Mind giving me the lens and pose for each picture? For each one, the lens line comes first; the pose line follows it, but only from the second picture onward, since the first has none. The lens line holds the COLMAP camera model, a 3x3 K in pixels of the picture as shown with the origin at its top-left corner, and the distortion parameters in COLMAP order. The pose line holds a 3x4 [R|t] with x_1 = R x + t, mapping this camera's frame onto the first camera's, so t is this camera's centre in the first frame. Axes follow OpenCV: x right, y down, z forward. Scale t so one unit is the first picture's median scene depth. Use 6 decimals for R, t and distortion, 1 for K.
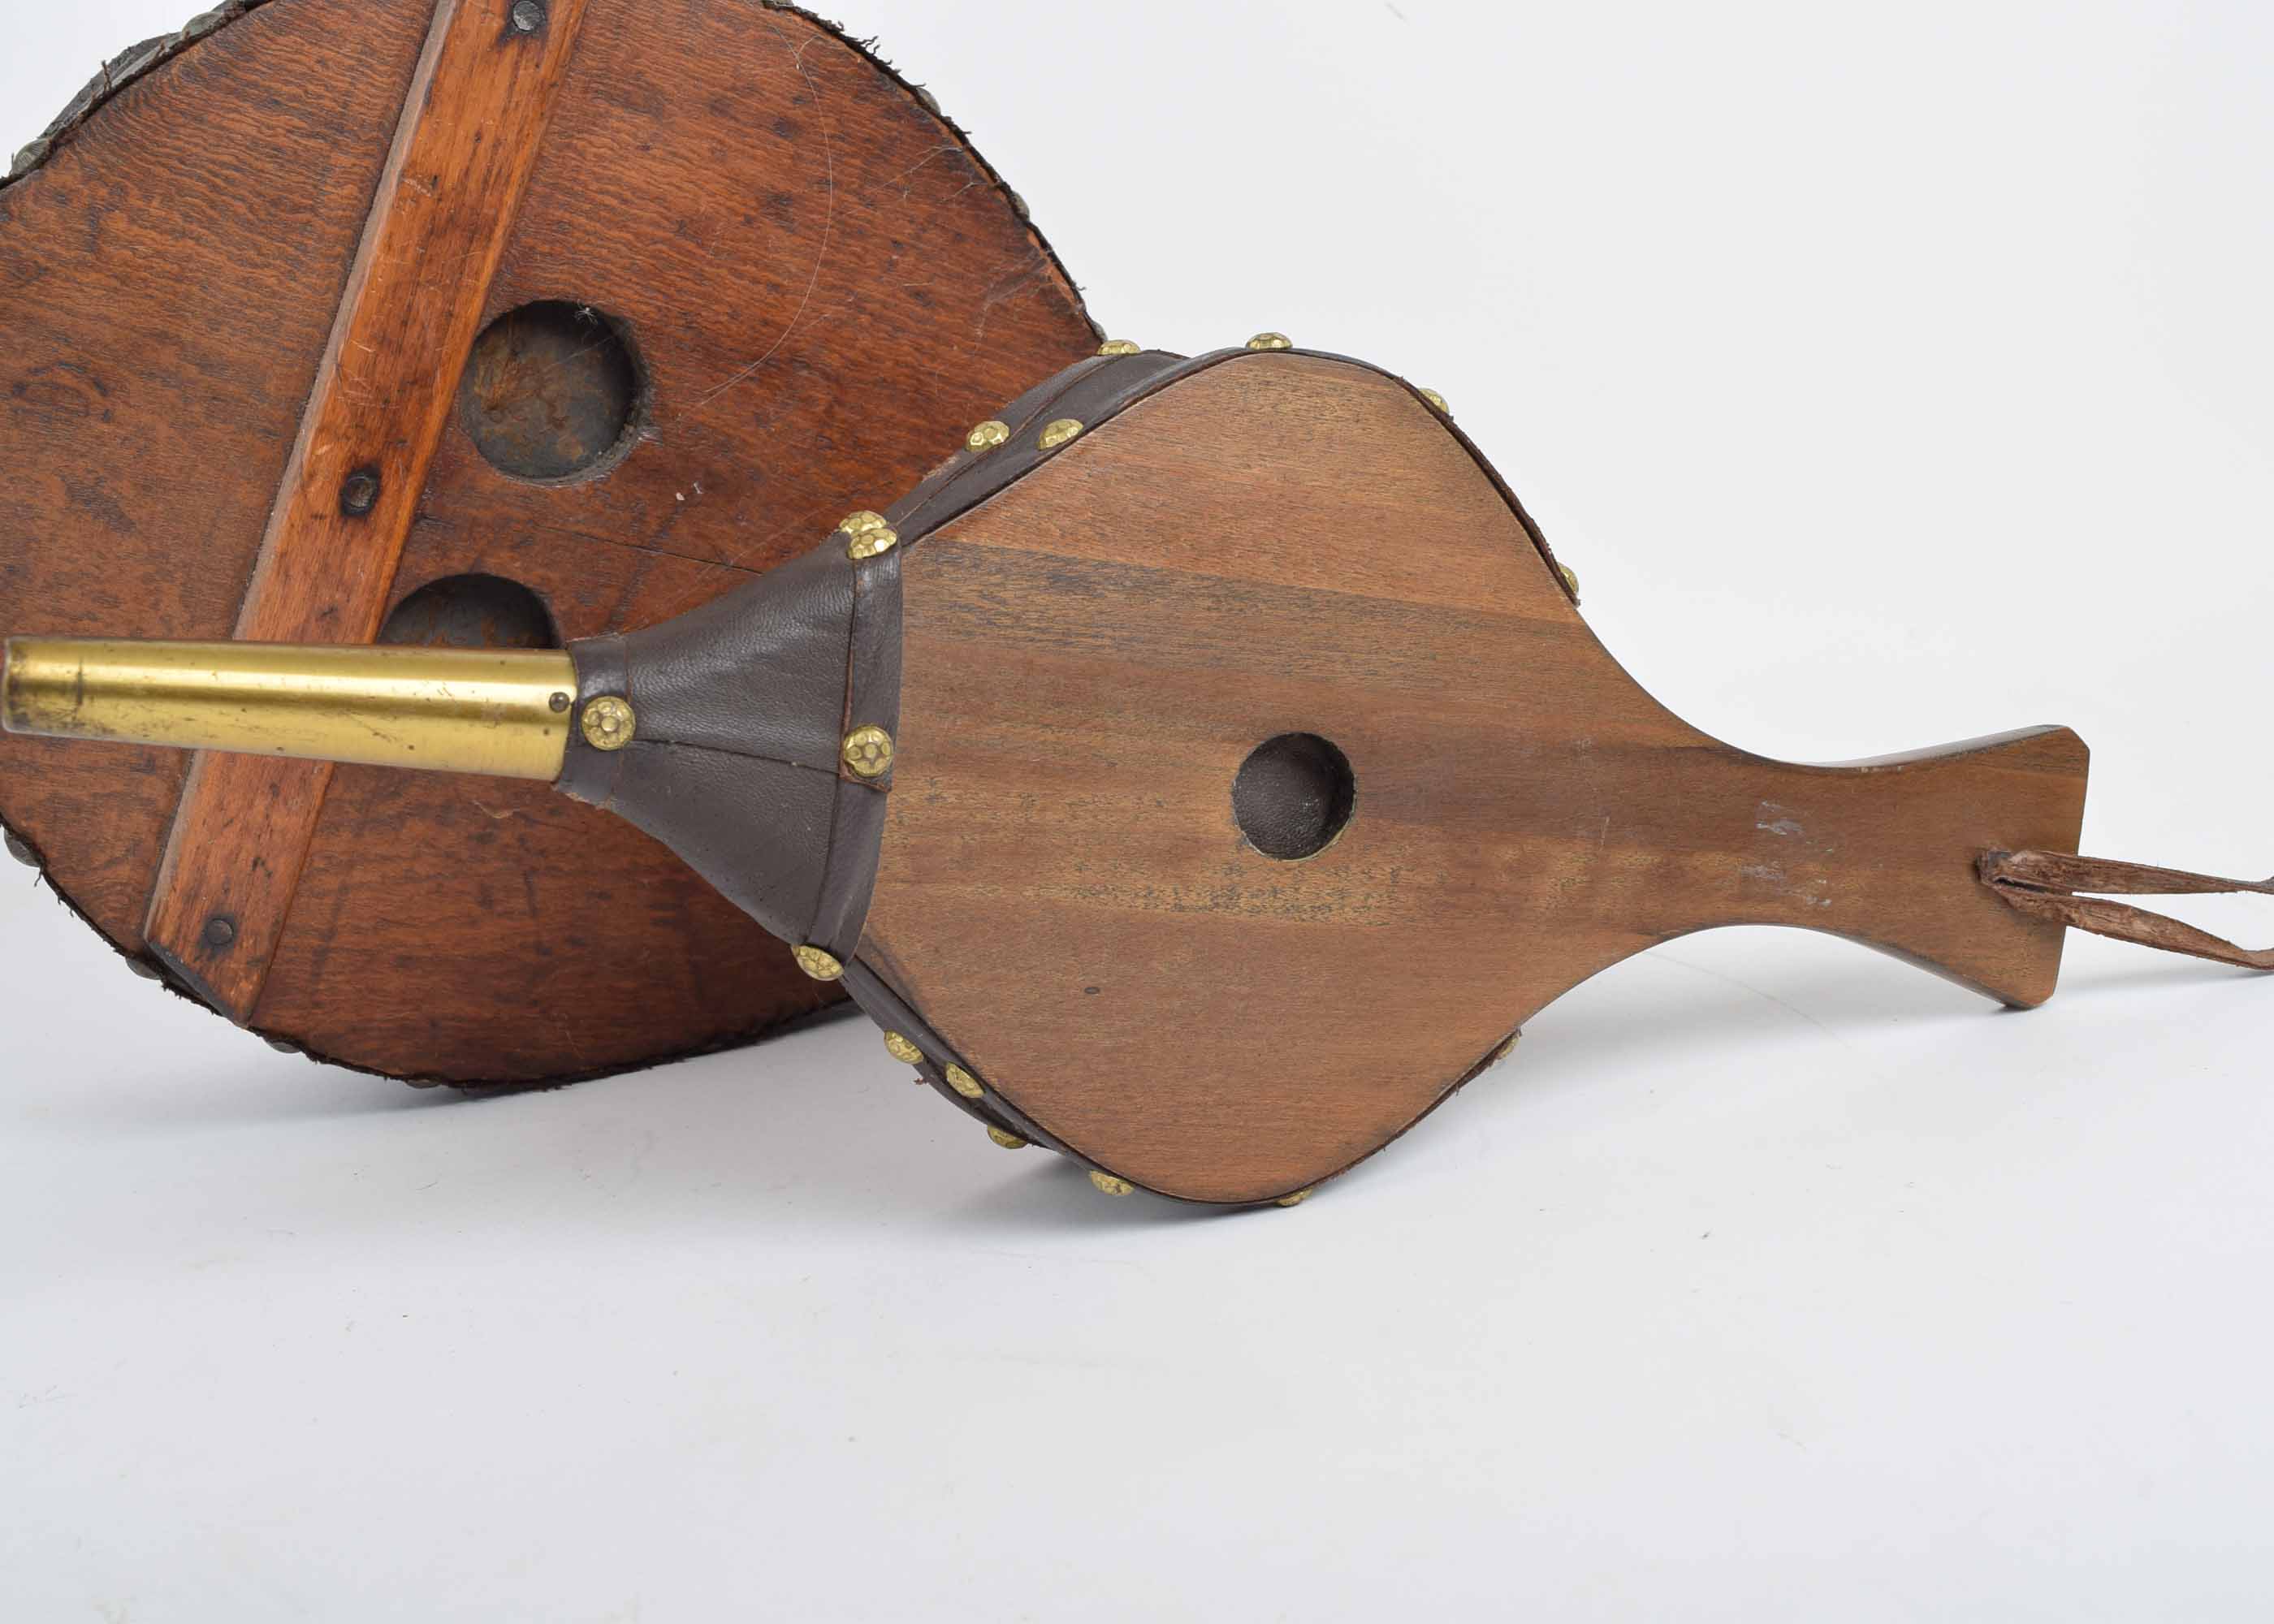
lens RADIAL K [[2565.8, 0, 1137.0], [0, 2565.8, 812.0], [0, 0, 1]] dist [-0.073385, -0.003416]
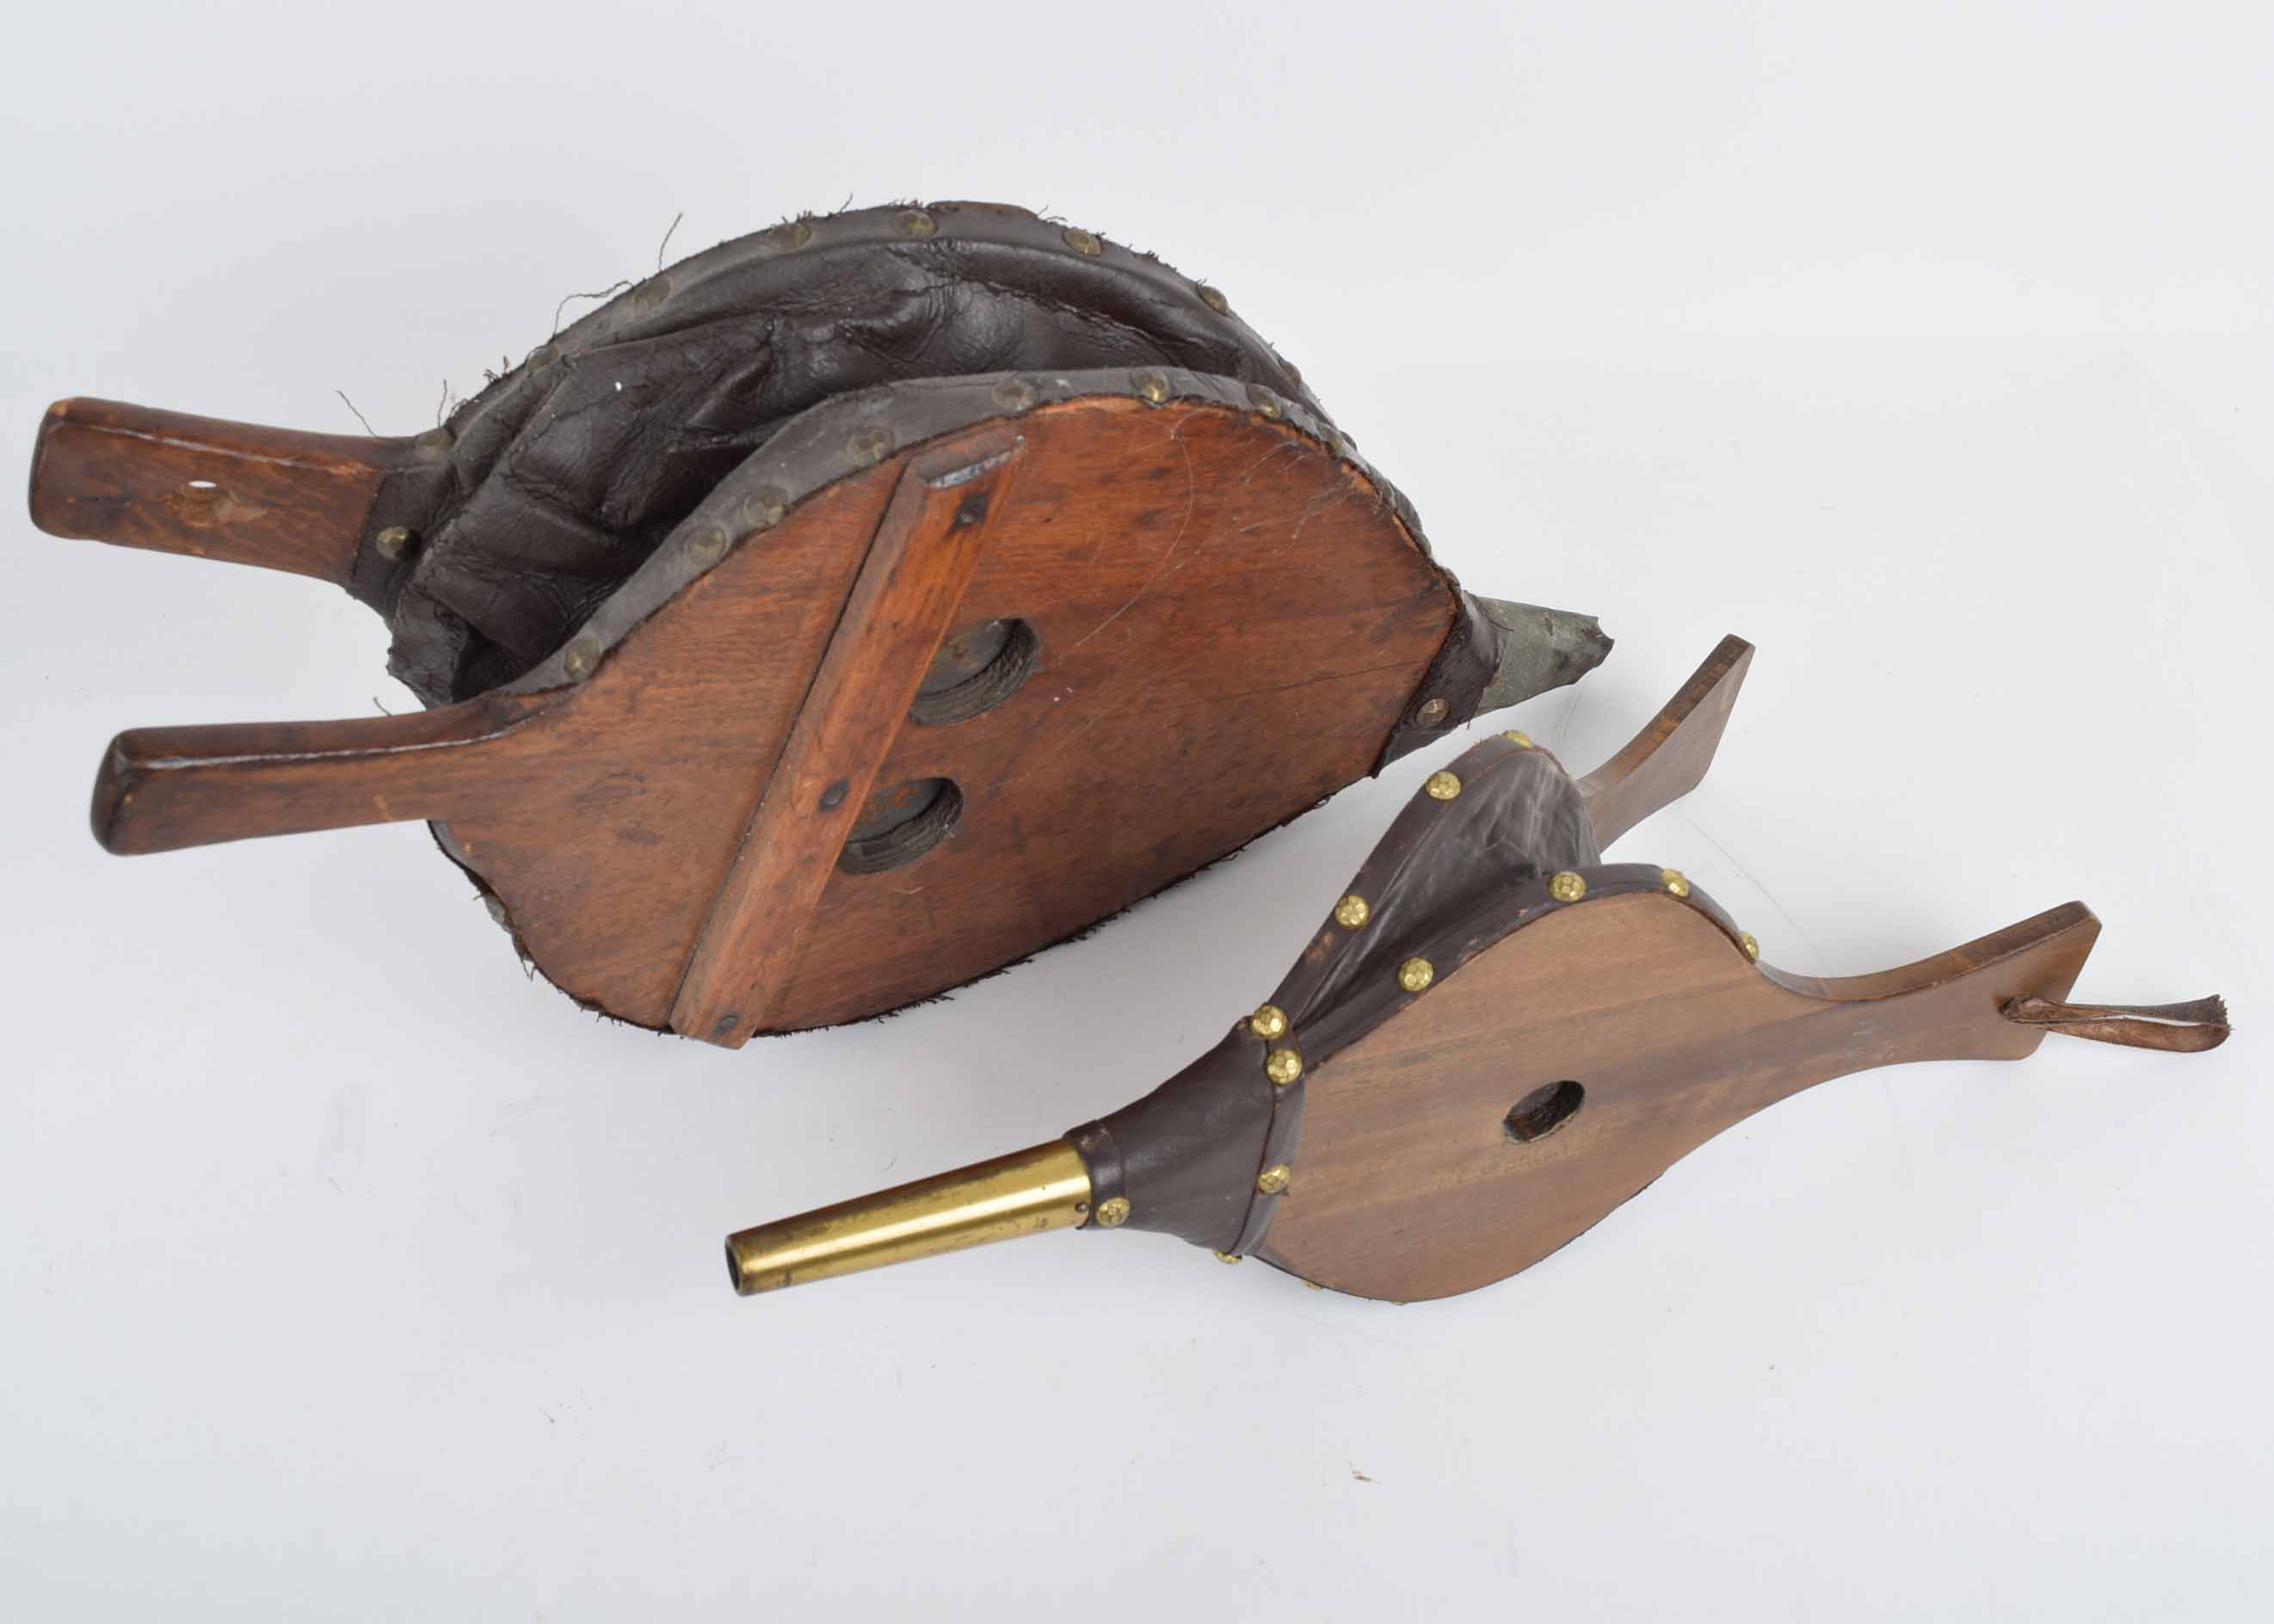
lens RADIAL K [[2769.5, 0, 1212.1], [0, 2769.5, 811.6], [0, 0, 1]] dist [-0.087854, -0.004604]
pose [[0.997645, 0.006854, 0.068239, -0.214085], [-0.046639, 0.797303, 0.601775, -0.982957], [-0.050283, -0.603541, 0.795745, -0.121872]]
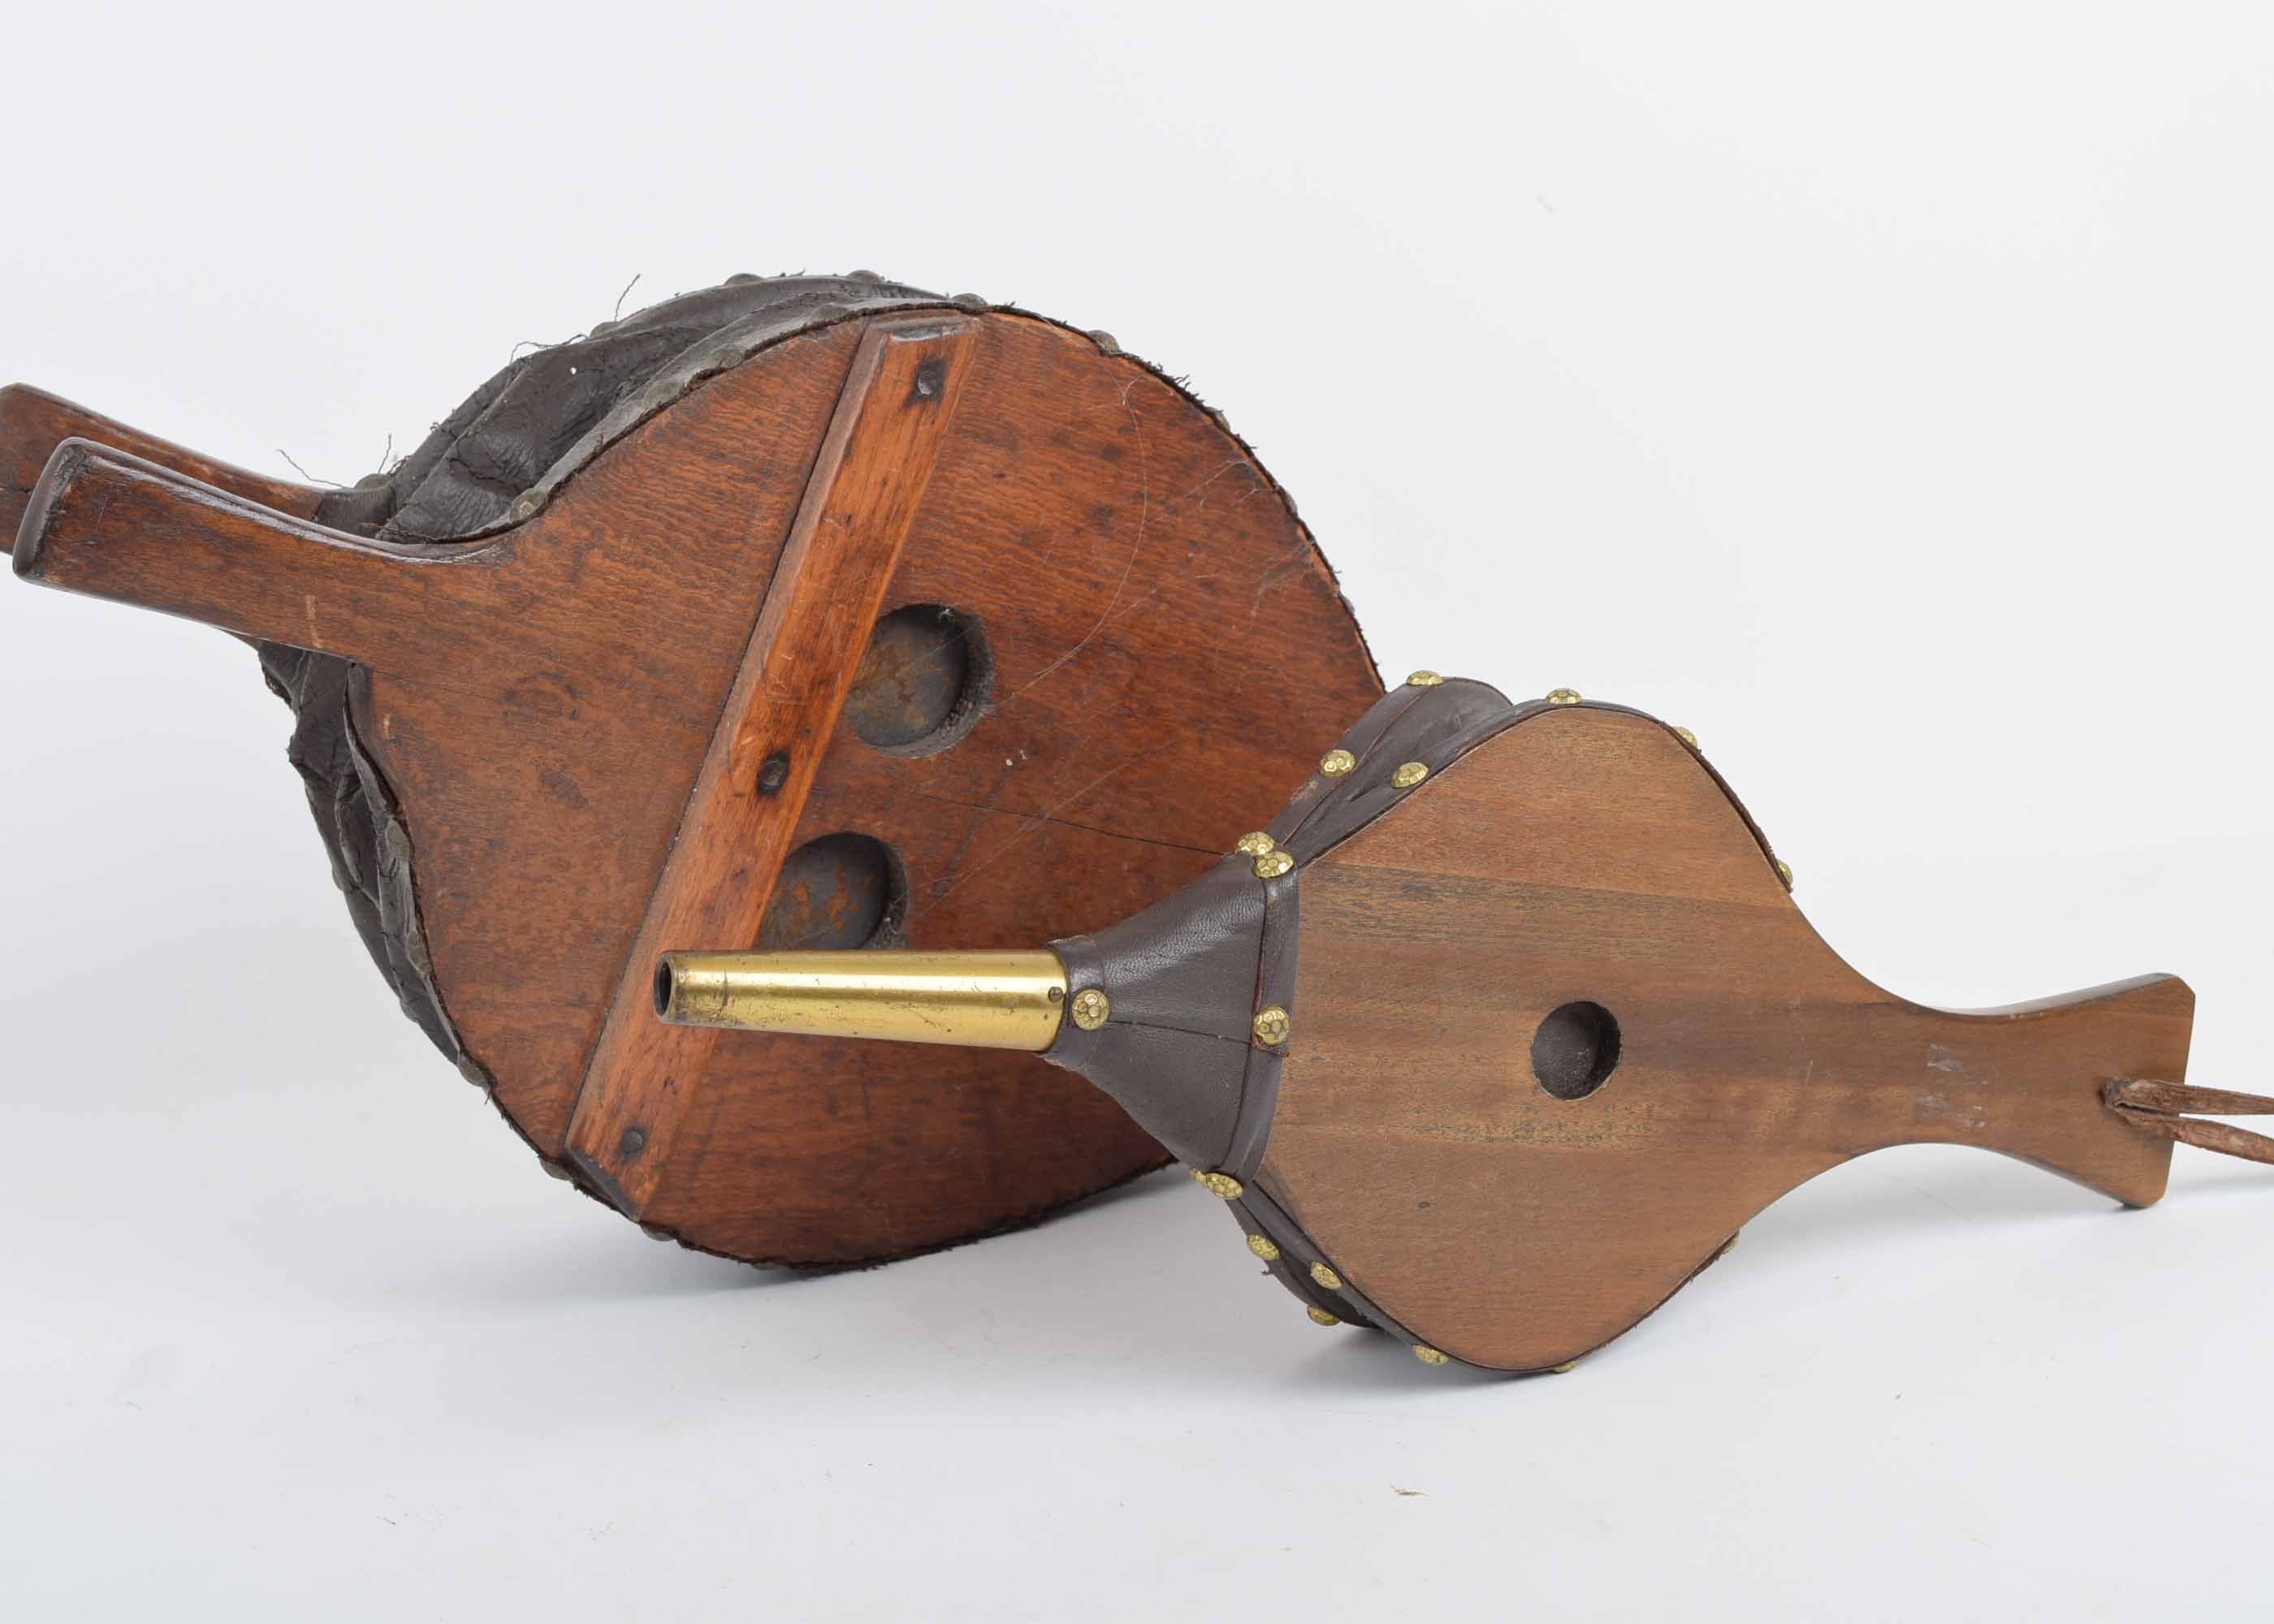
lens RADIAL K [[3586.5, 0, 1137.0], [0, 3586.5, 812.0], [0, 0, 1]] dist [-0.026732, 0.006030]
pose [[0.997719, 0.008938, 0.066912, -0.252159], [-0.009200, 0.999951, 0.003604, -0.117715], [-0.066876, -0.004211, 0.997752, -0.692602]]
